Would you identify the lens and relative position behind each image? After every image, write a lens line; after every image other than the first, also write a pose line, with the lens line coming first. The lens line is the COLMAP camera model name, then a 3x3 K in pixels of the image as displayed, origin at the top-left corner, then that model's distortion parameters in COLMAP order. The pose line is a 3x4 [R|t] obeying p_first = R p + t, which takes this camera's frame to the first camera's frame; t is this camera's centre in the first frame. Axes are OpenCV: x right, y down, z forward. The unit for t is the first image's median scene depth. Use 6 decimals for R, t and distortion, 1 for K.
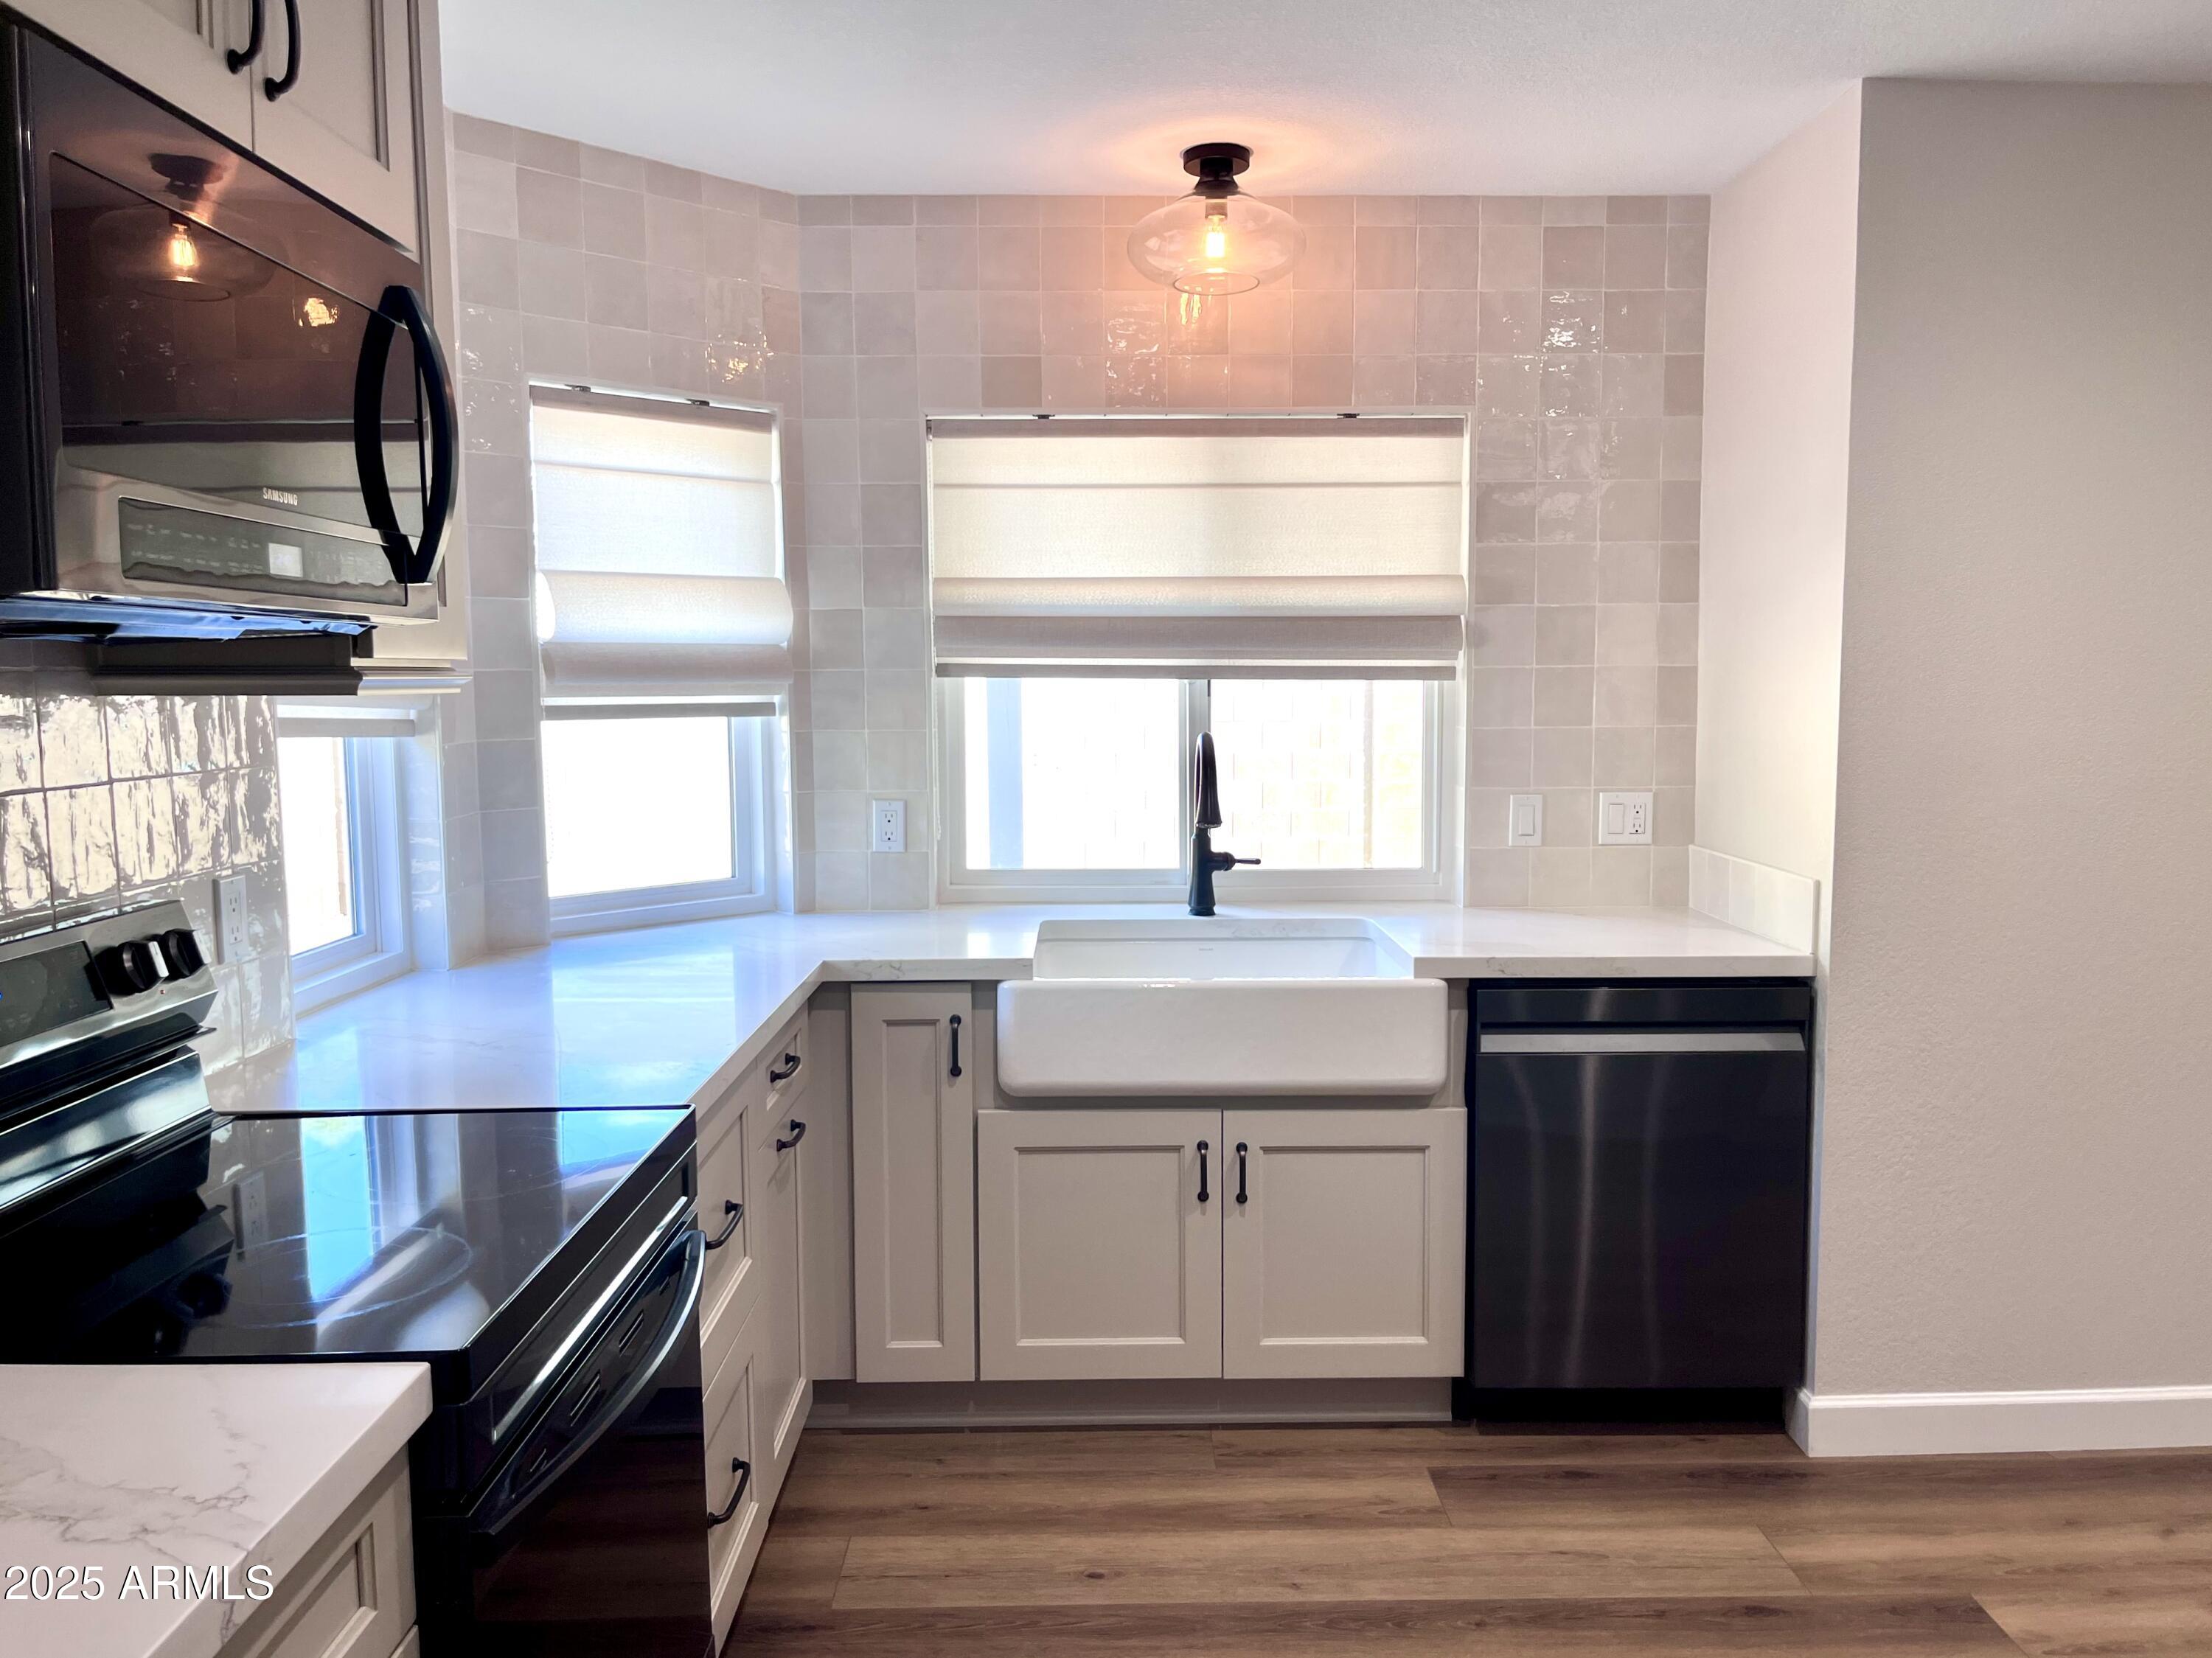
lens RADIAL K [[1688.8, 0, 1101.1], [0, 1688.8, 838.1], [0, 0, 1]] dist [0.039983, -0.030367]
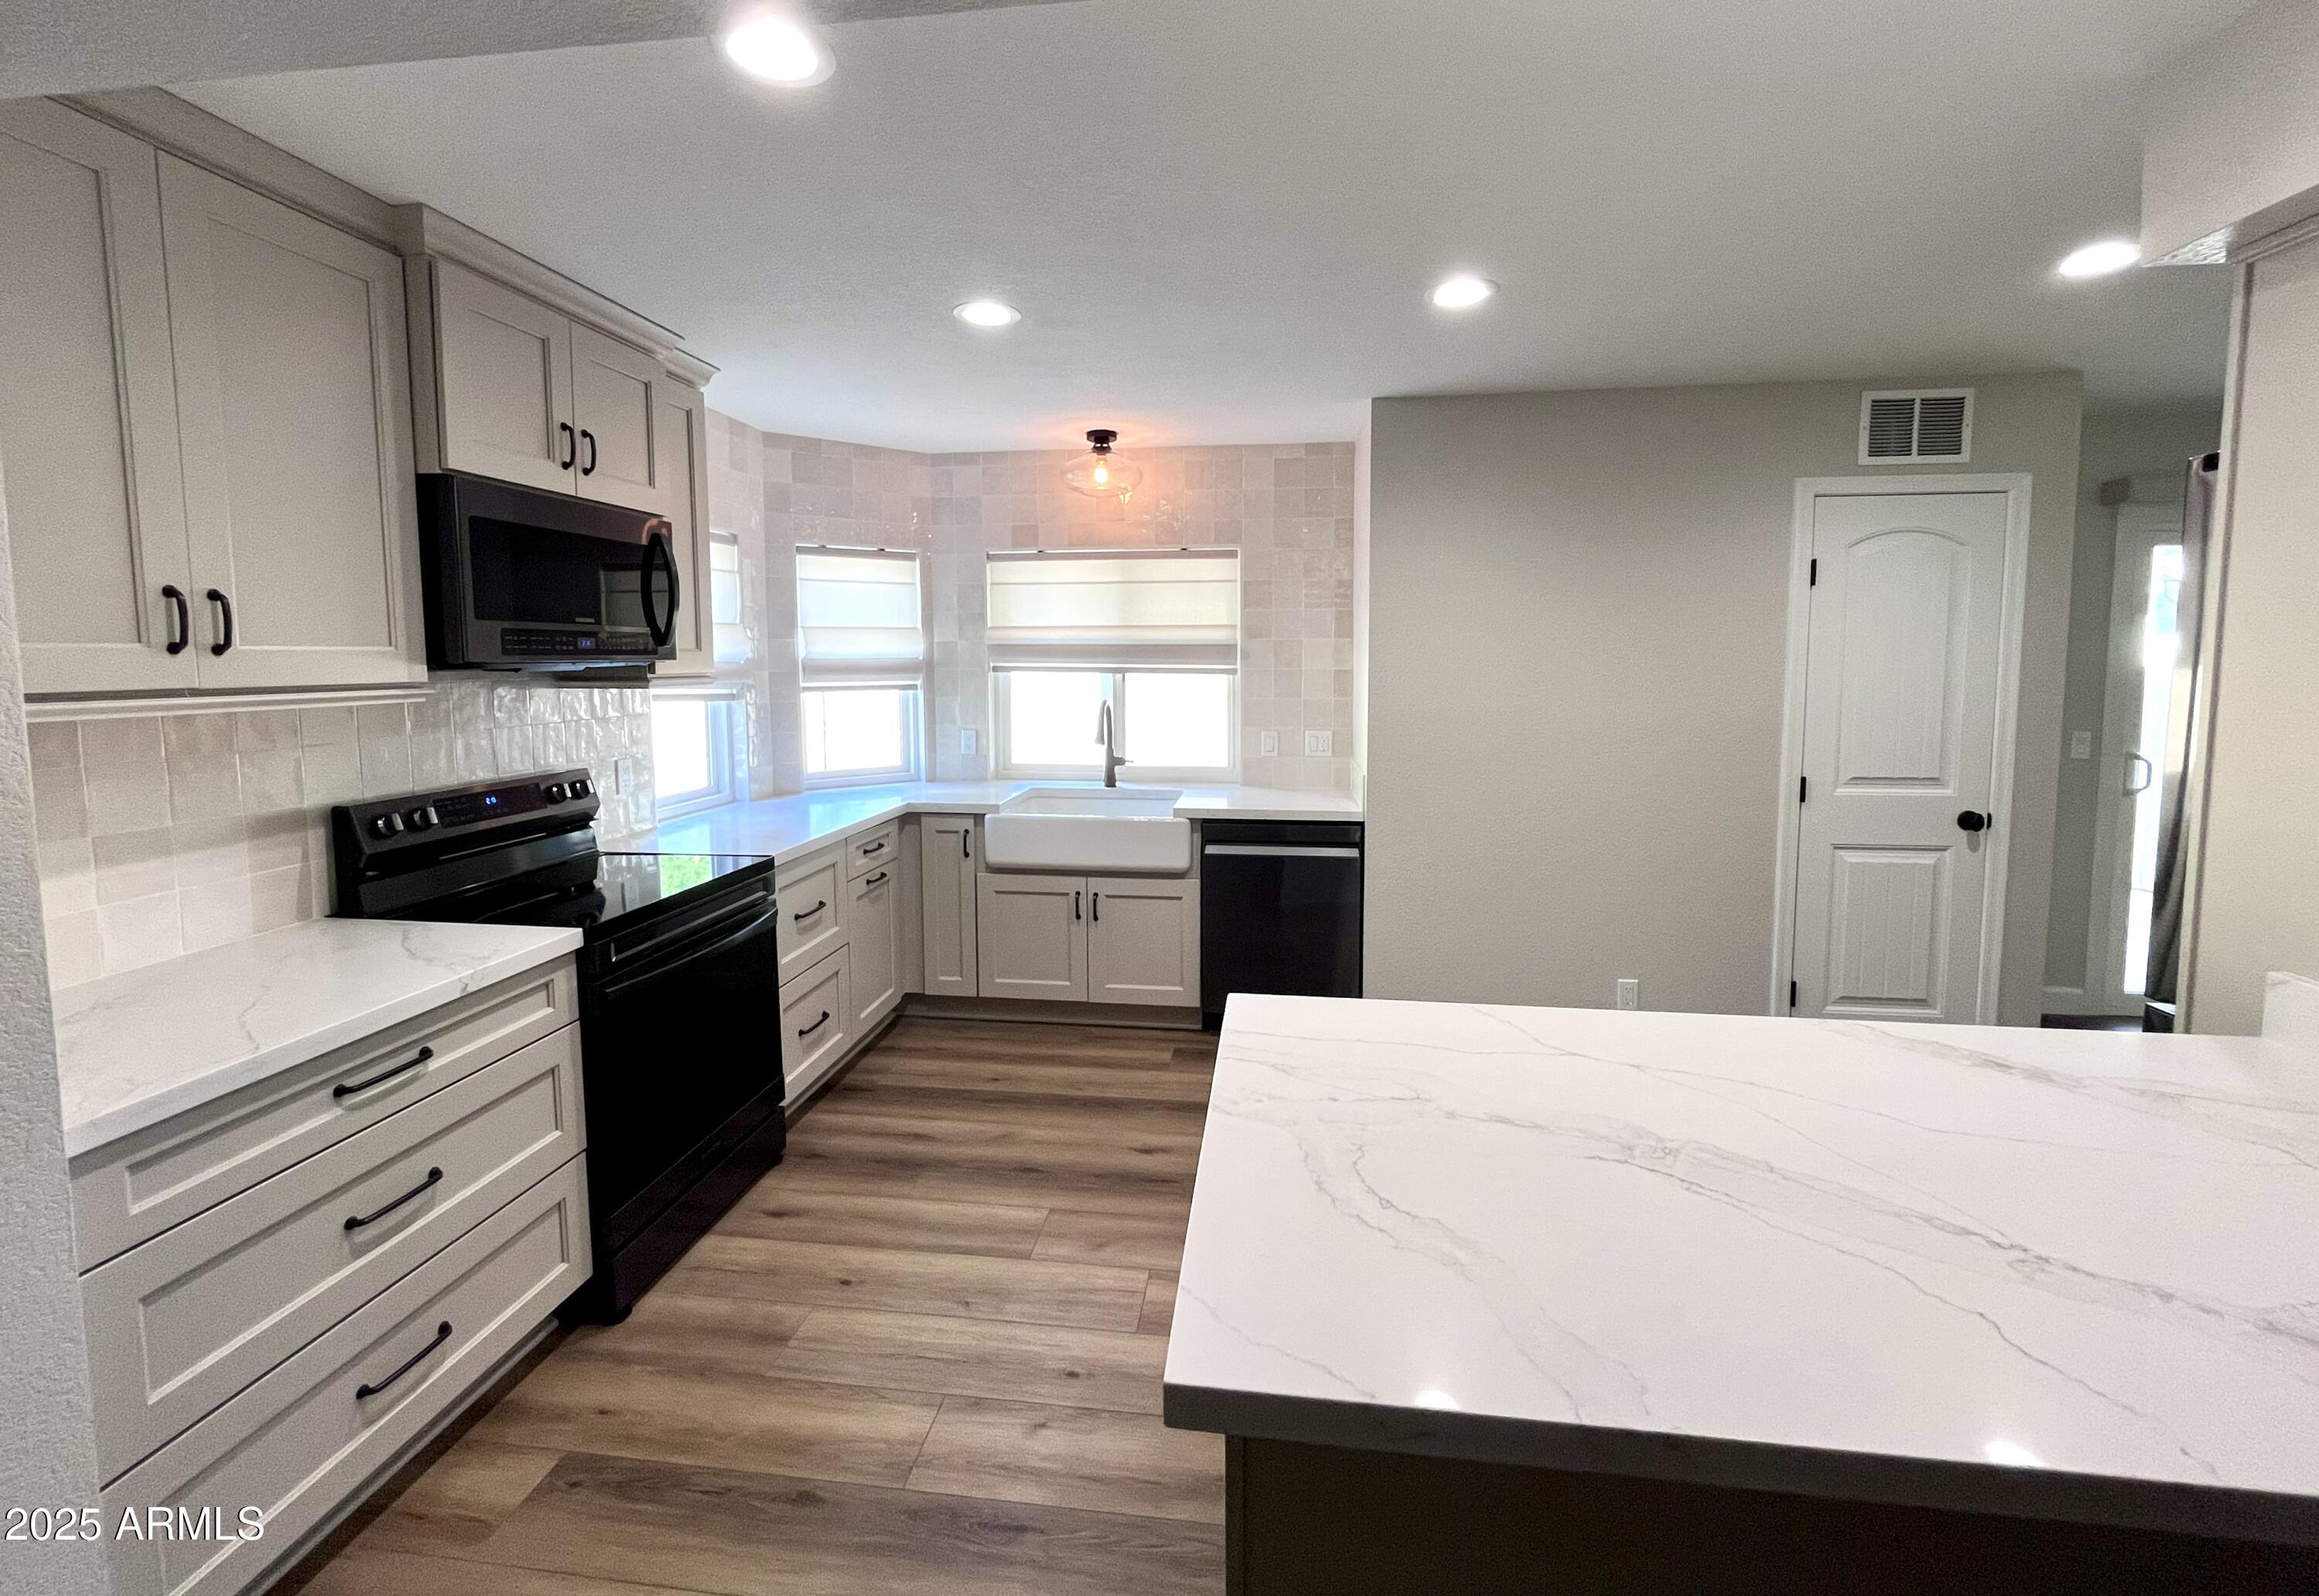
lens RADIAL K [[956.8, 0, 1167.0], [0, 956.8, 729.3], [0, 0, 1]] dist [-0.014191, 0.000024]
pose [[0.990285, 0.013924, -0.138353, 0.324959], [-0.016516, 0.999709, -0.017606, -0.006603], [0.138067, 0.019720, 0.990227, -0.185408]]
